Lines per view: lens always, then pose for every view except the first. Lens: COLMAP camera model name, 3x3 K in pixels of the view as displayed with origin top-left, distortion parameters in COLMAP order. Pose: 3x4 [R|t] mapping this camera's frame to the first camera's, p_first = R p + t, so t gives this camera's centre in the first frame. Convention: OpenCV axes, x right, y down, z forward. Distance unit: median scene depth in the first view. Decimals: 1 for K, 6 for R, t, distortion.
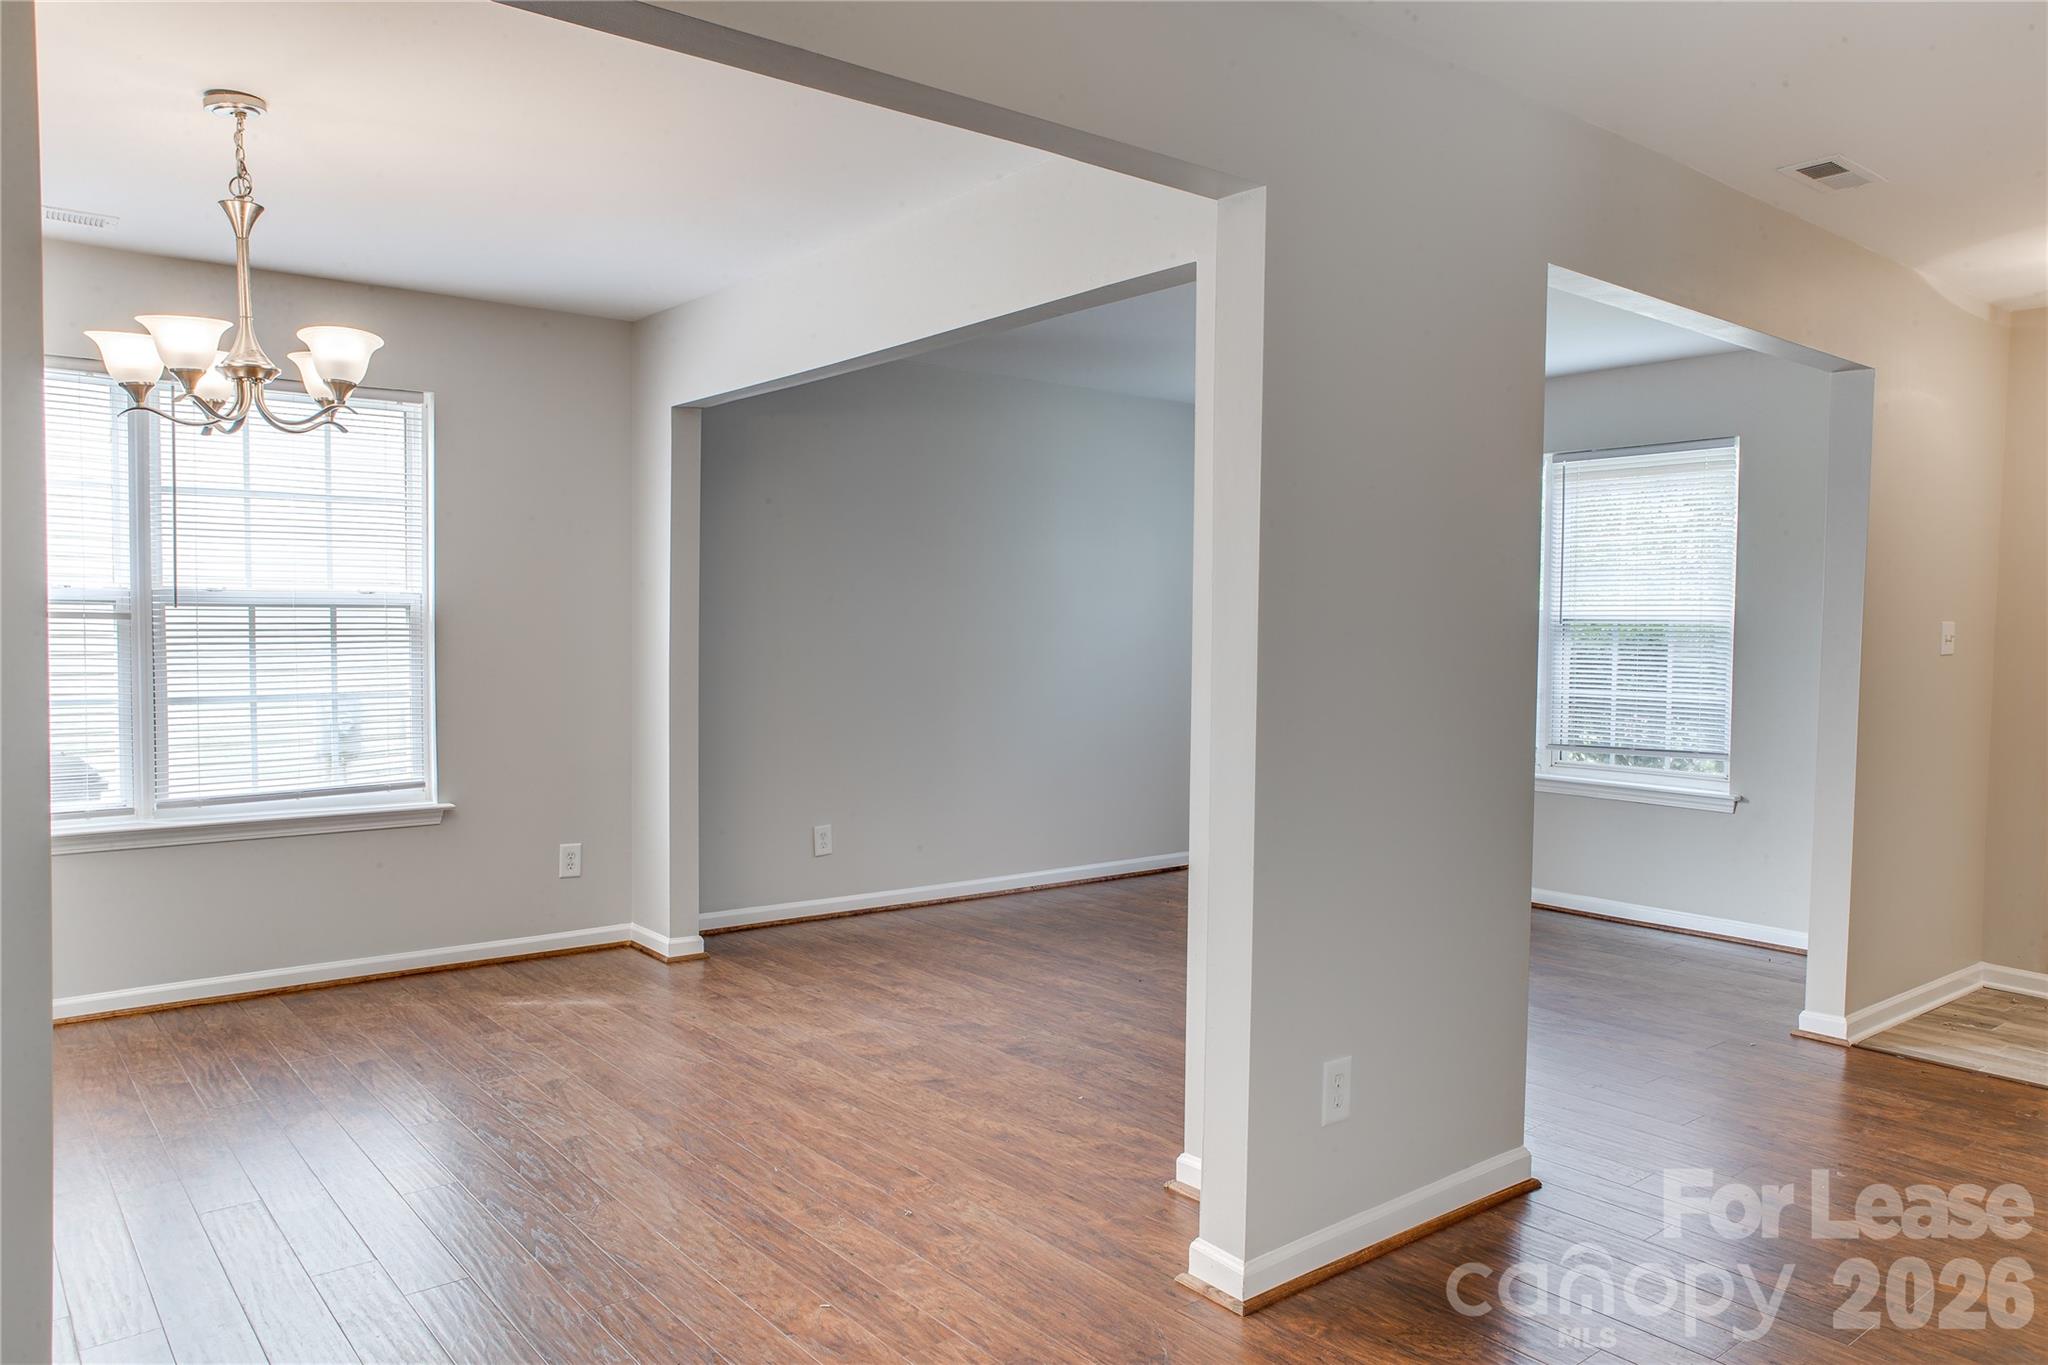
lens RADIAL K [[1419.7, 0, 1028.6], [0, 1419.7, 671.5], [0, 0, 1]] dist [-0.056127, 0.062109]
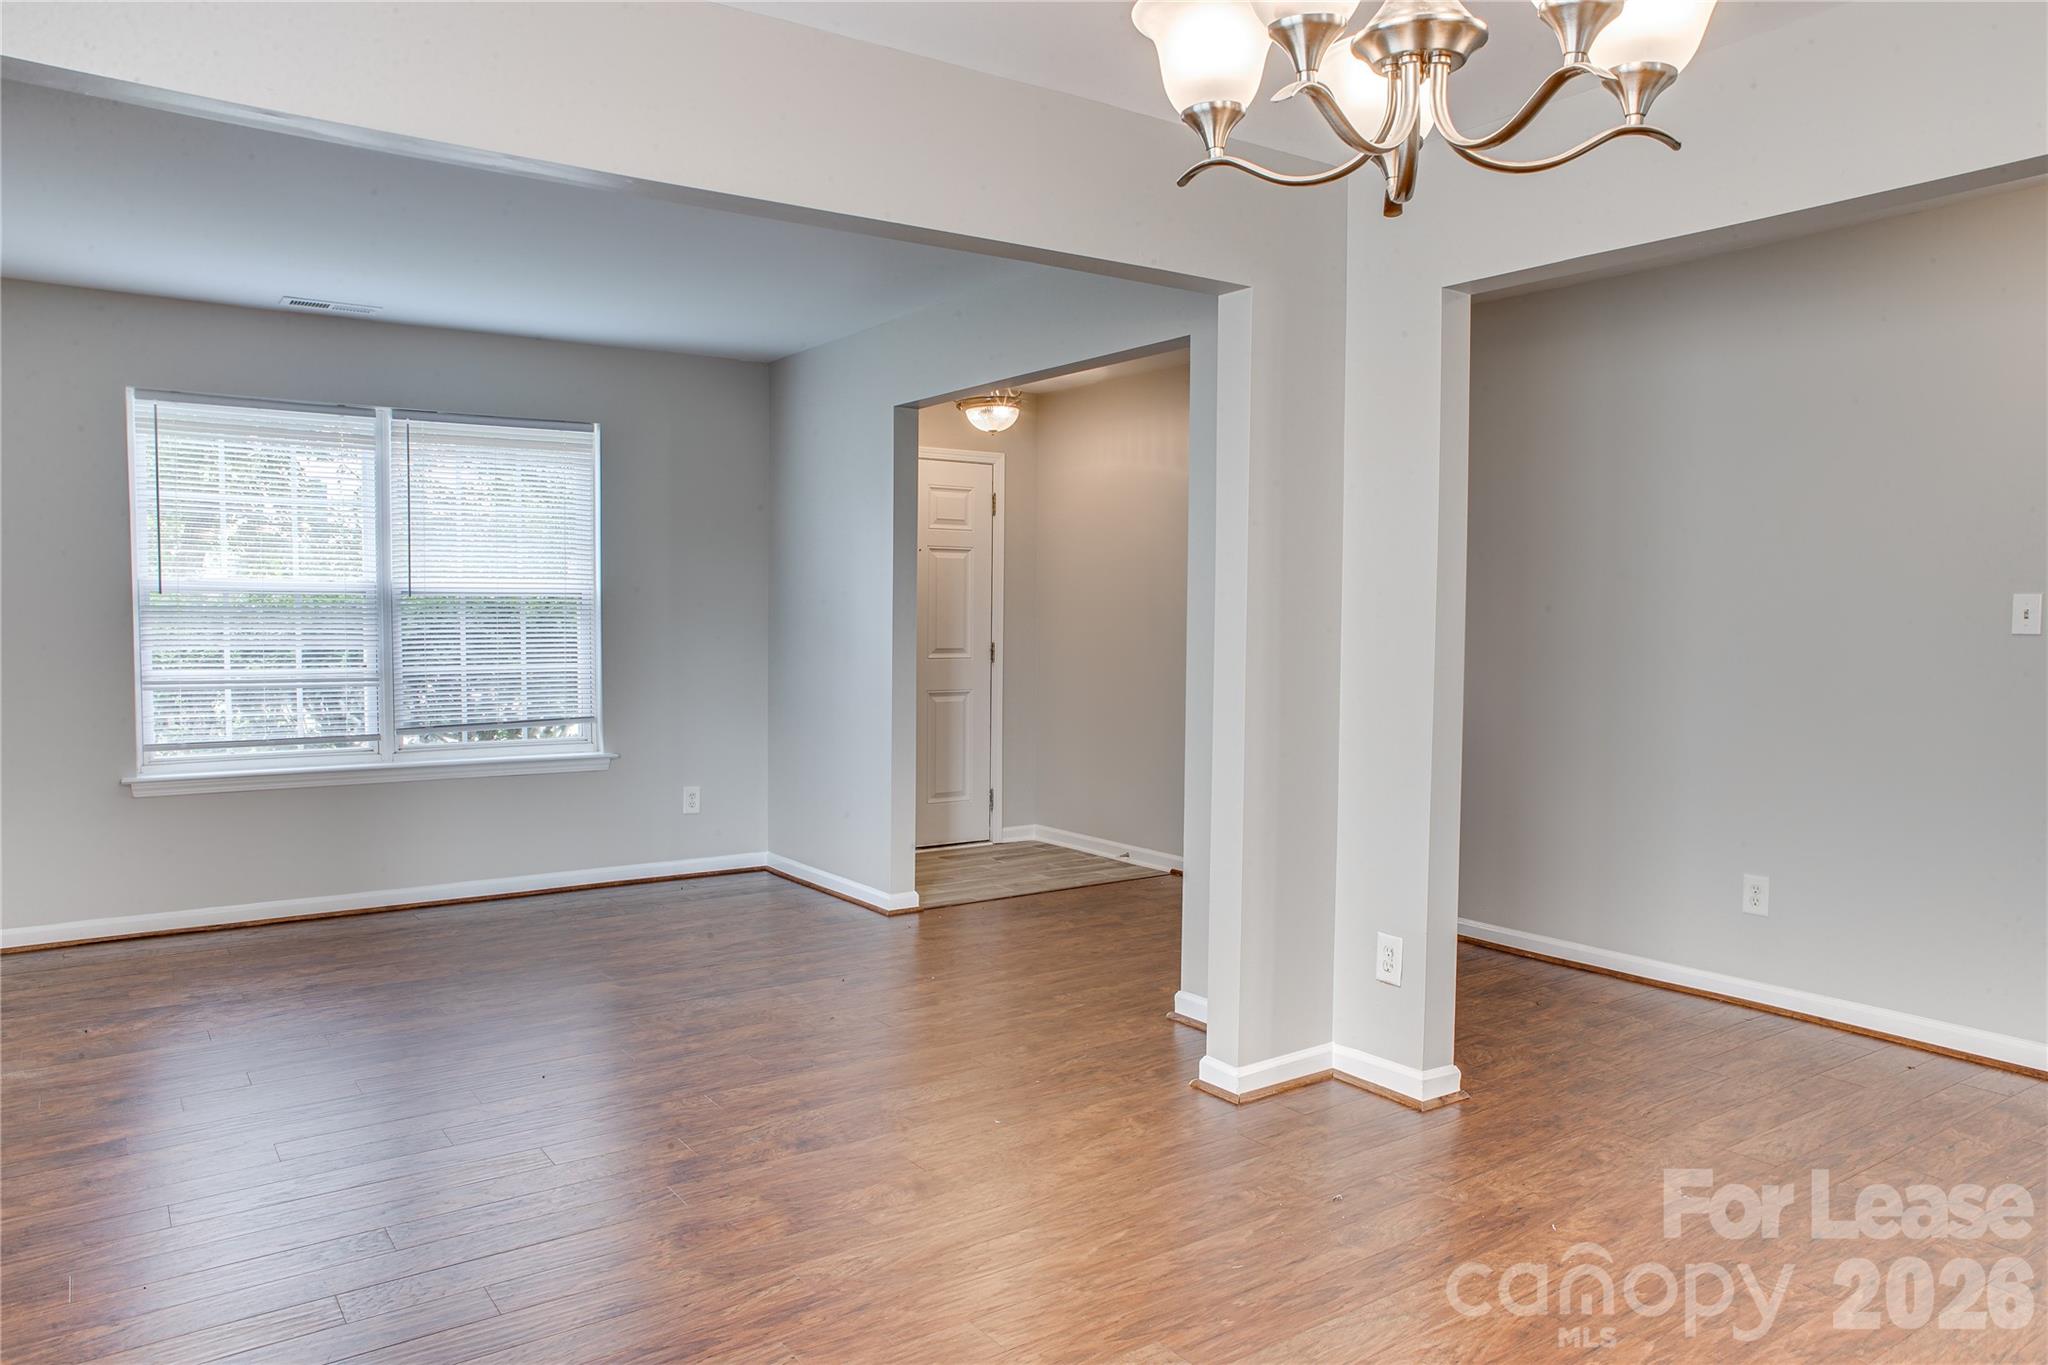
lens RADIAL K [[1390.9, 0, 1031.9], [0, 1390.9, 681.5], [0, 0, 1]] dist [-0.046853, 0.003378]
pose [[0.065214, -0.063359, 0.995858, -0.720389], [0.029676, 0.997664, 0.061530, -0.031774], [-0.997430, 0.025540, 0.066942, 0.785260]]
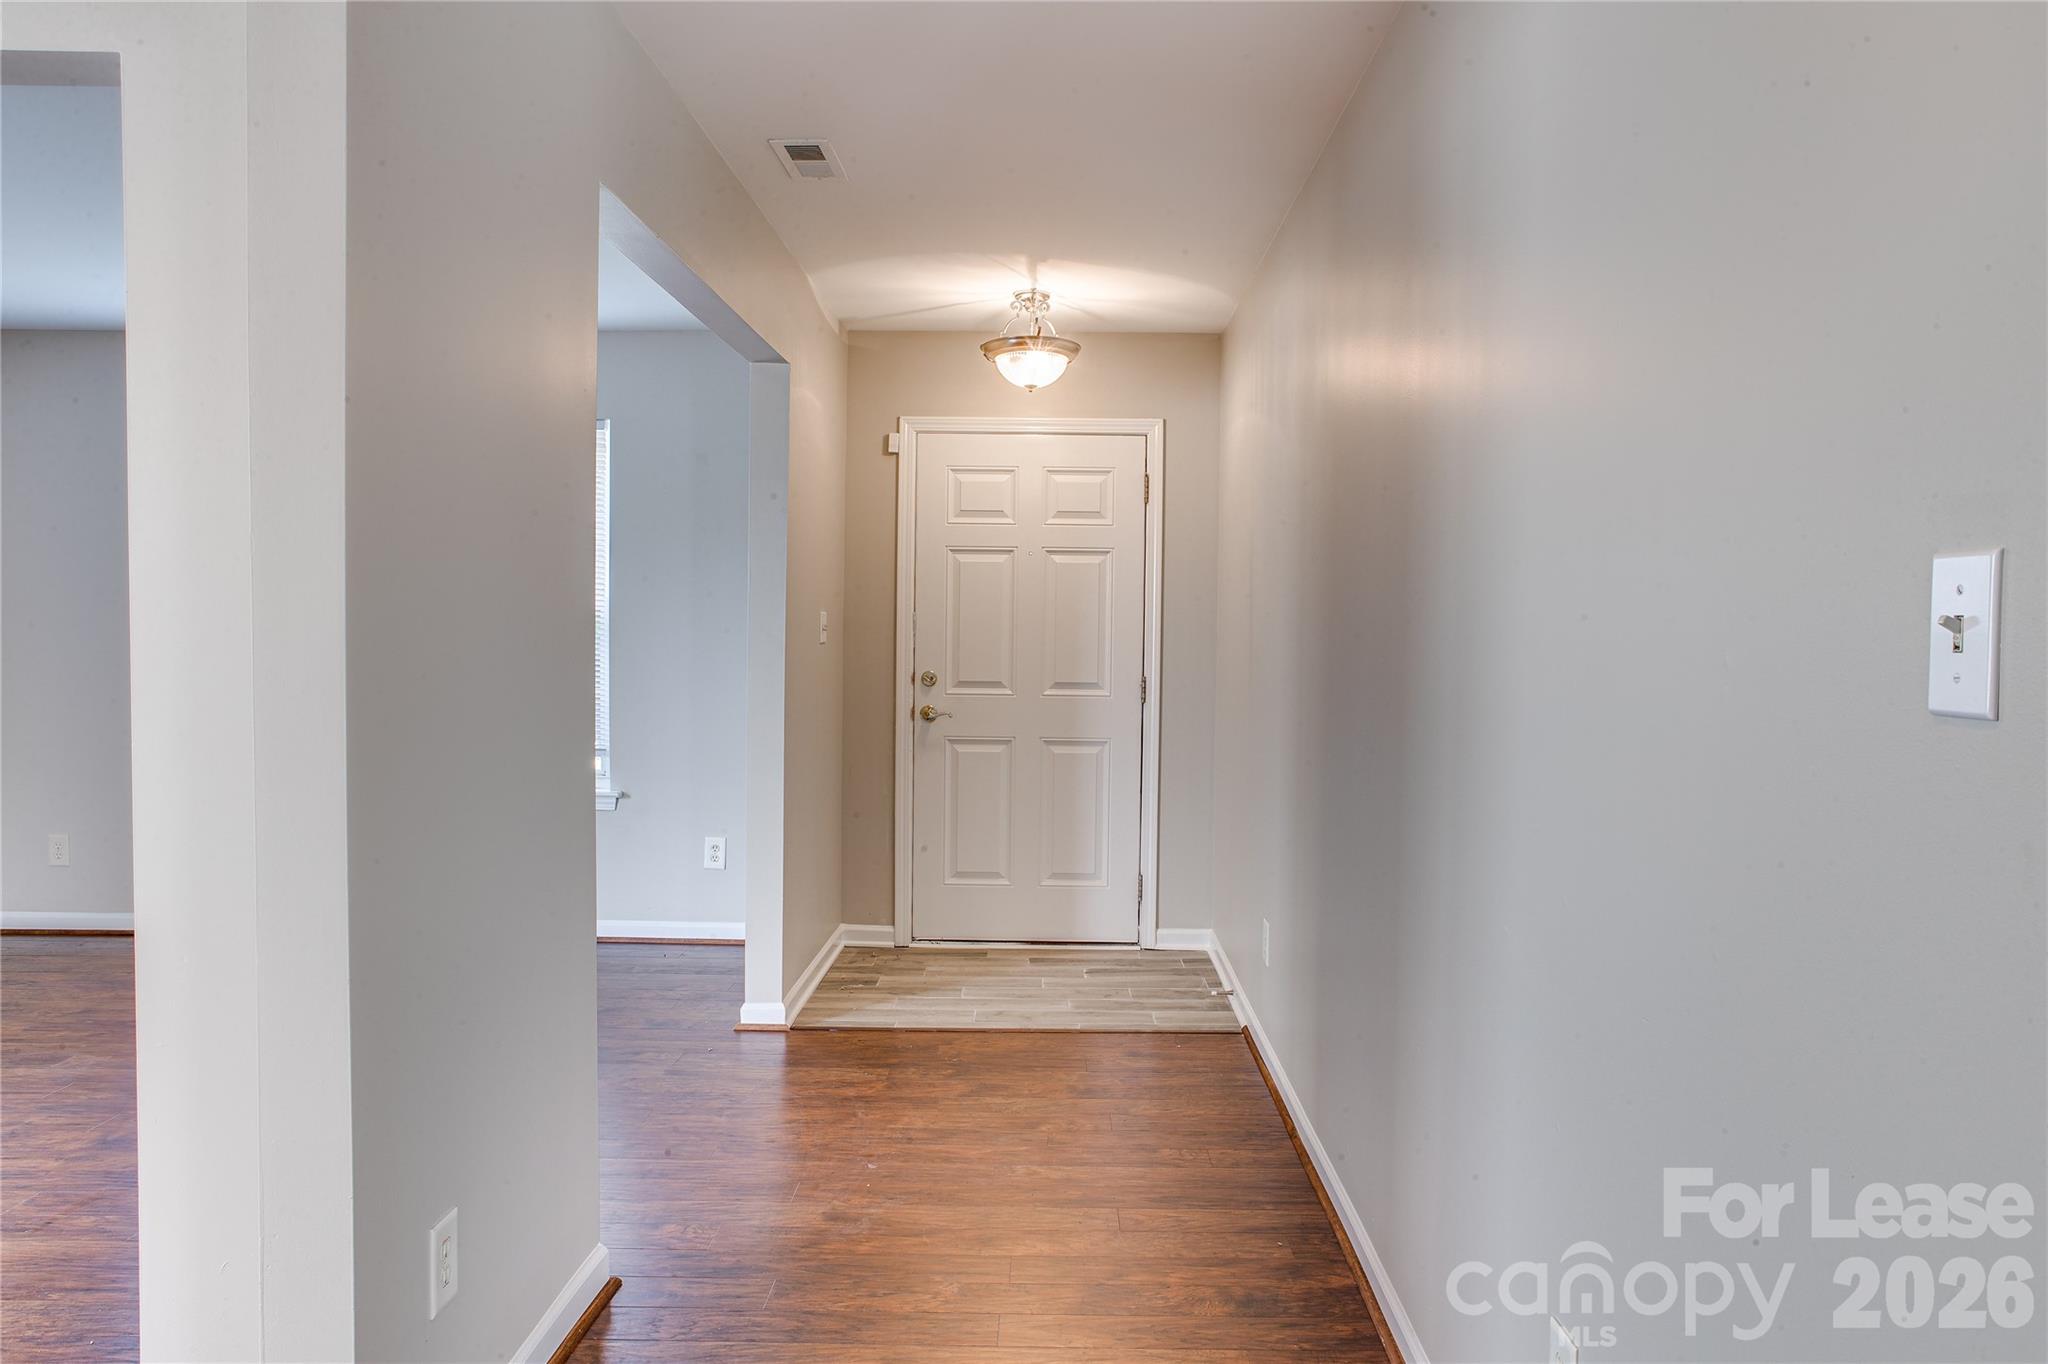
lens RADIAL K [[1448.5, 0, 994.1], [0, 1448.5, 659.0], [0, 0, 1]] dist [0.003784, 0.000801]
pose [[0.654715, -0.023125, 0.755522, -0.101665], [0.025315, 0.999642, 0.008659, -0.006119], [-0.755452, 0.013457, 0.655066, 0.195236]]
